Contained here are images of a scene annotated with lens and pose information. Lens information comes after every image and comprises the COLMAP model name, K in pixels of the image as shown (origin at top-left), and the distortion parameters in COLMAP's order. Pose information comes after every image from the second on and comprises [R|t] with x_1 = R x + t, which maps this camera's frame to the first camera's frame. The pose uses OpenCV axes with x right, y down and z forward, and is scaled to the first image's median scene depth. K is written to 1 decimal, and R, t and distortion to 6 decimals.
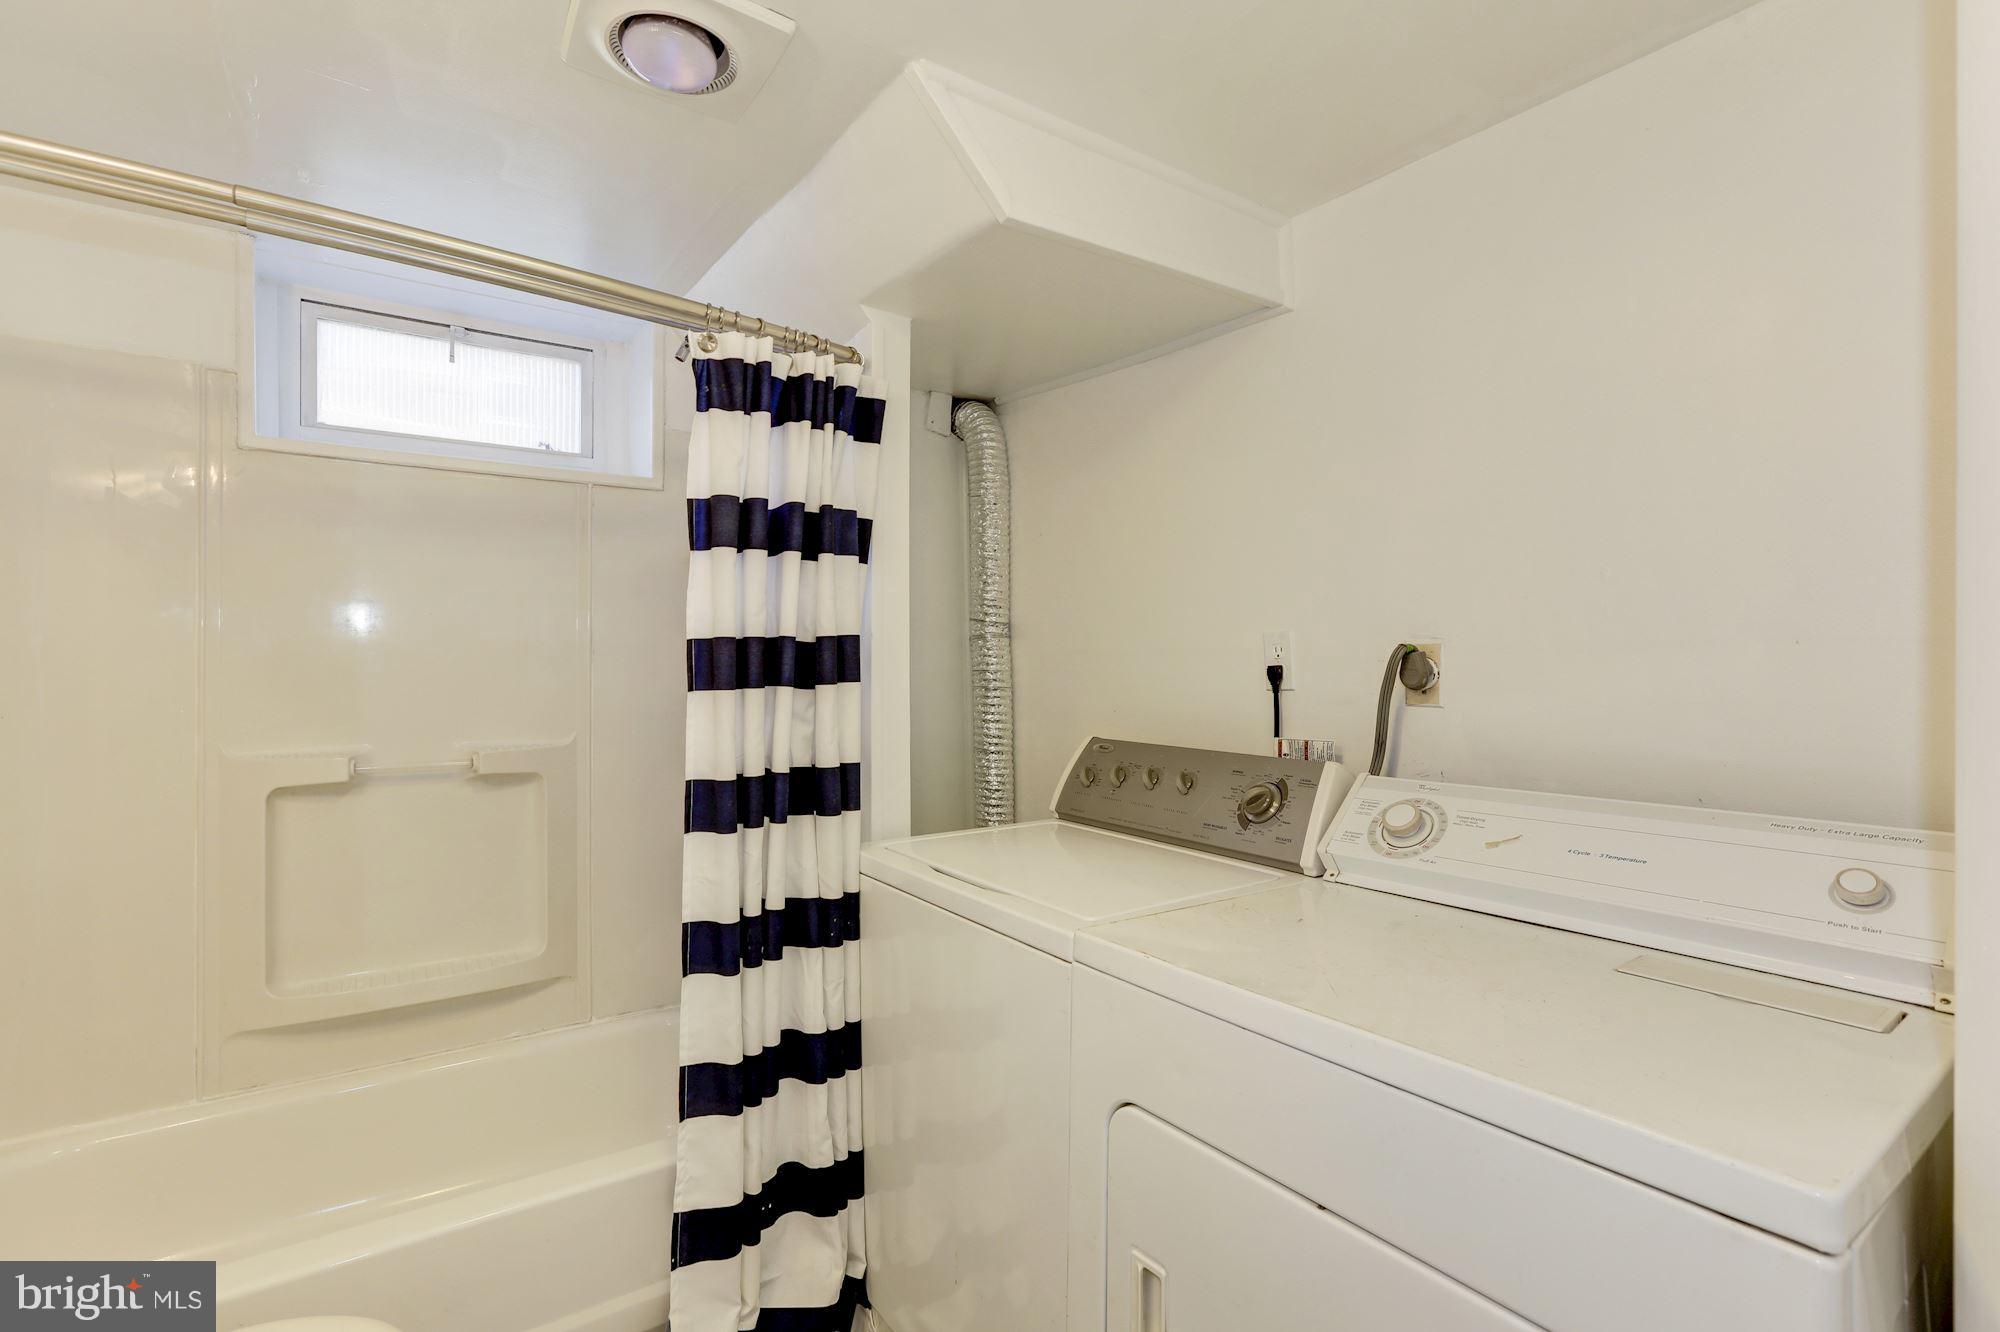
lens RADIAL K [[931.8, 0, 990.5], [0, 931.8, 657.6], [0, 0, 1]] dist [-0.053494, 0.030207]
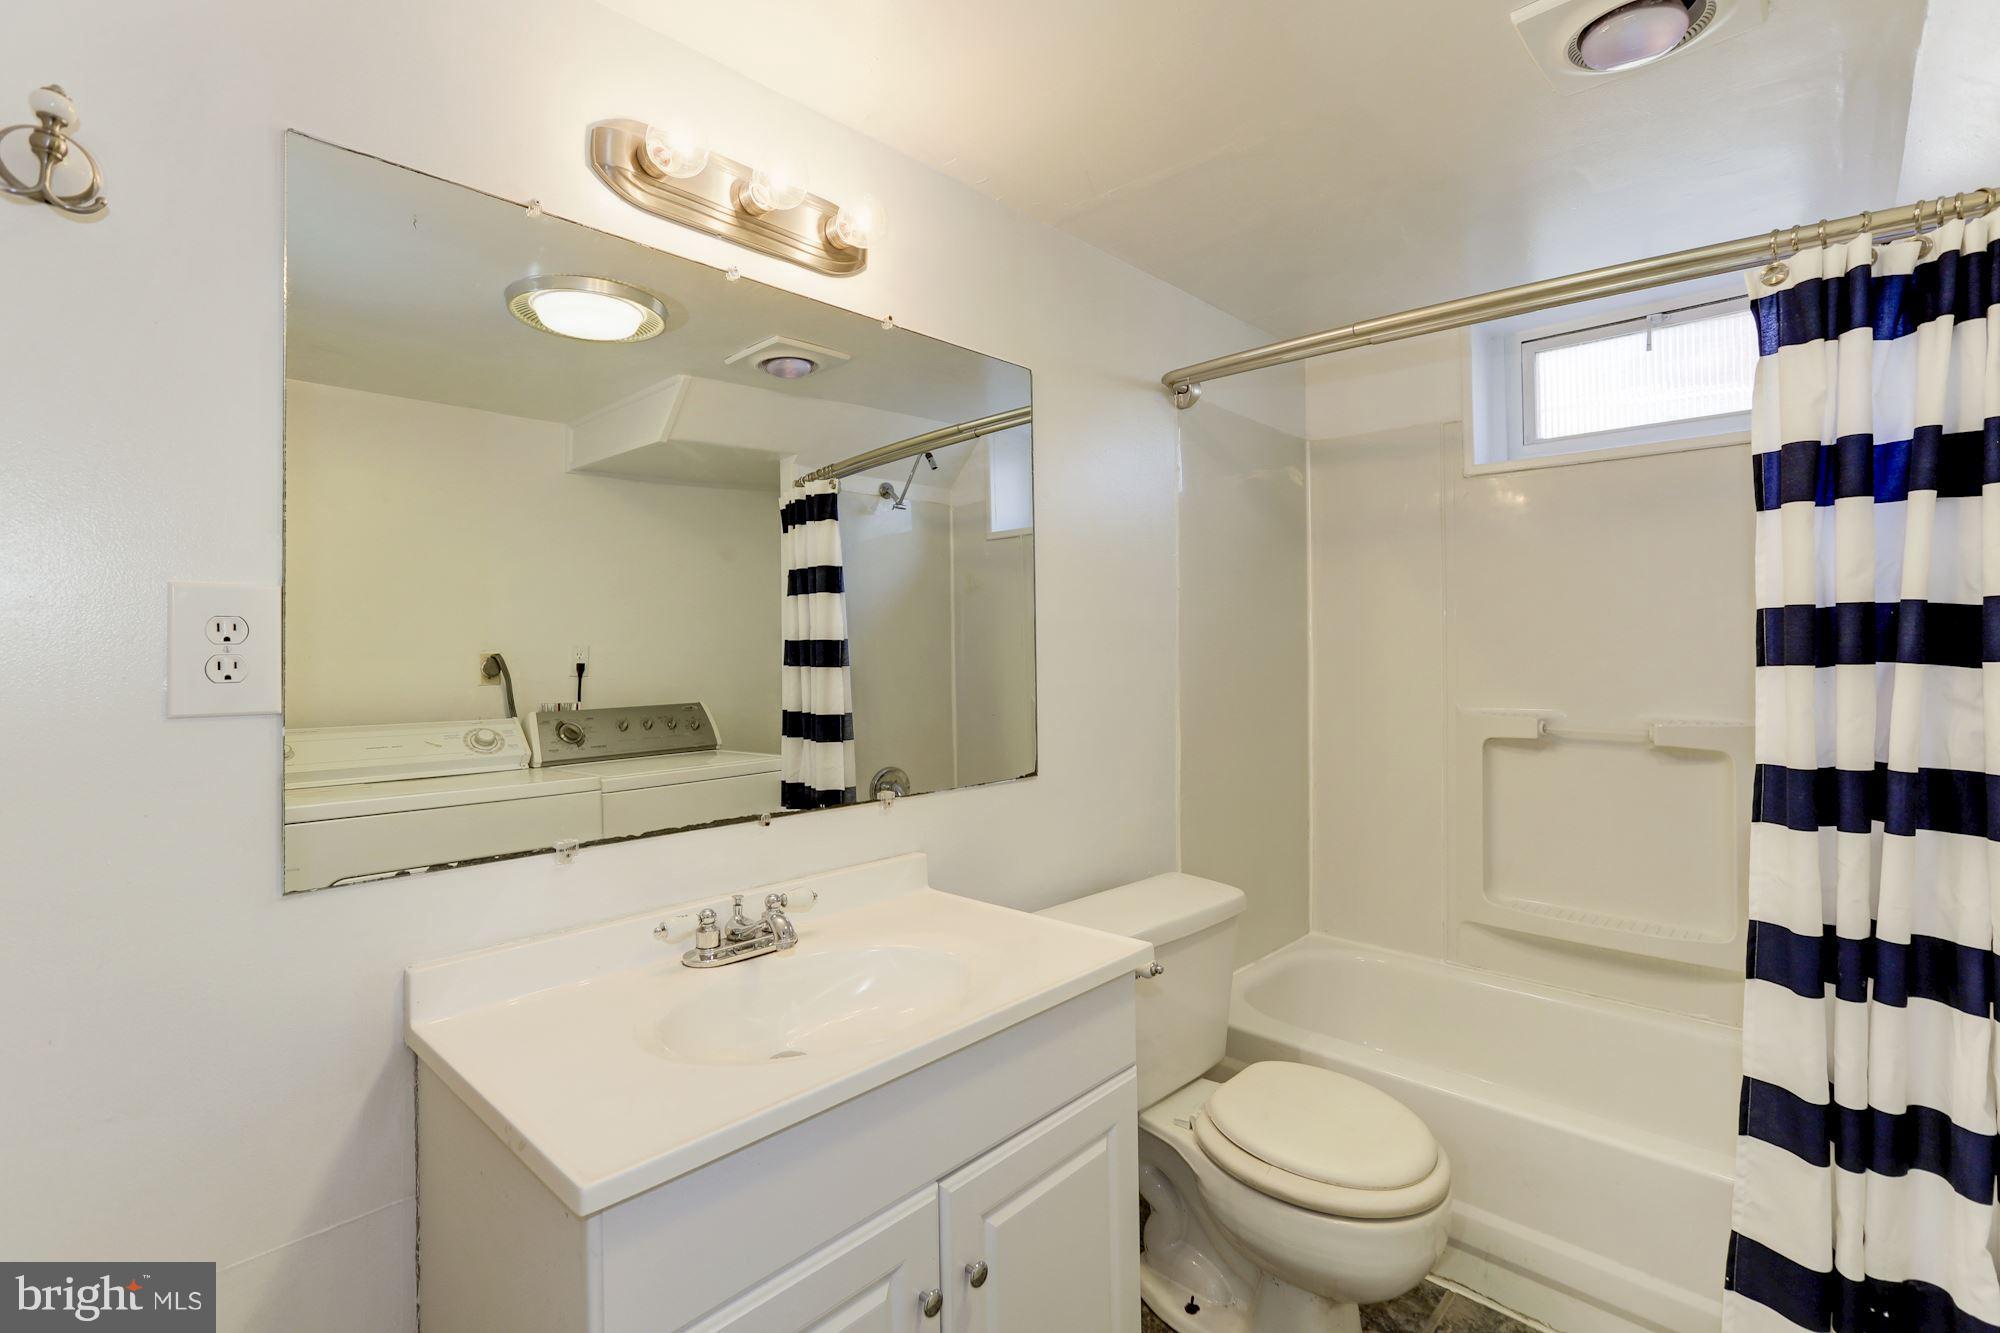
lens RADIAL K [[911.8, 0, 995.6], [0, 911.8, 636.7], [0, 0, 1]] dist [0.000461, 0.000077]
pose [[0.198229, -0.011017, -0.980094, 0.389516], [0.009929, 0.999908, -0.009231, 0.007666], [0.980105, -0.007902, 0.198320, 0.086235]]
